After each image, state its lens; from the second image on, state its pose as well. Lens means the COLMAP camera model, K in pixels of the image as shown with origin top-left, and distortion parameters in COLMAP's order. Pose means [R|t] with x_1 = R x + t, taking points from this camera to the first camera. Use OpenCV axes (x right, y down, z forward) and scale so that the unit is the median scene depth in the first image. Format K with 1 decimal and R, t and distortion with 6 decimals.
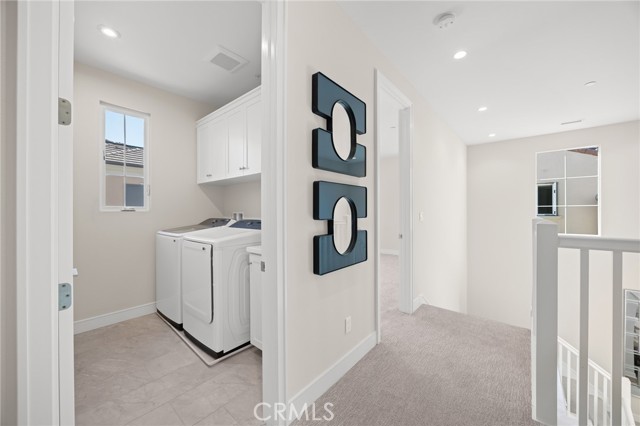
lens RADIAL K [[243.0, 0, 323.7], [0, 243.0, 211.1], [0, 0, 1]] dist [-0.001981, -0.000244]
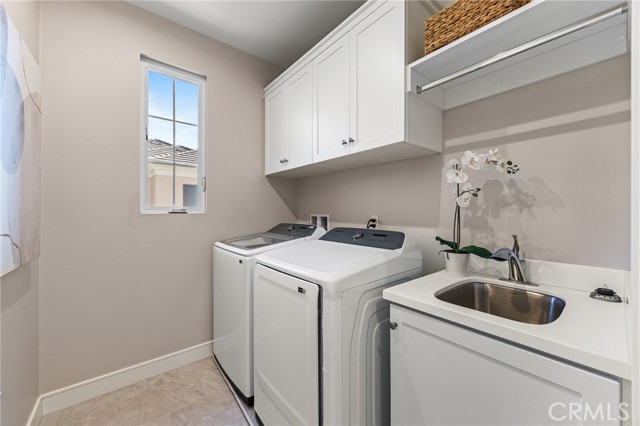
lens RADIAL K [[243.0, 0, 323.7], [0, 243.0, 211.1], [0, 0, 1]] dist [-0.001981, -0.000244]
pose [[0.985488, 0.002762, -0.169724, -0.281426], [-0.002714, 0.999996, 0.000515, -0.007875], [0.169724, -0.000047, 0.985492, 0.396967]]
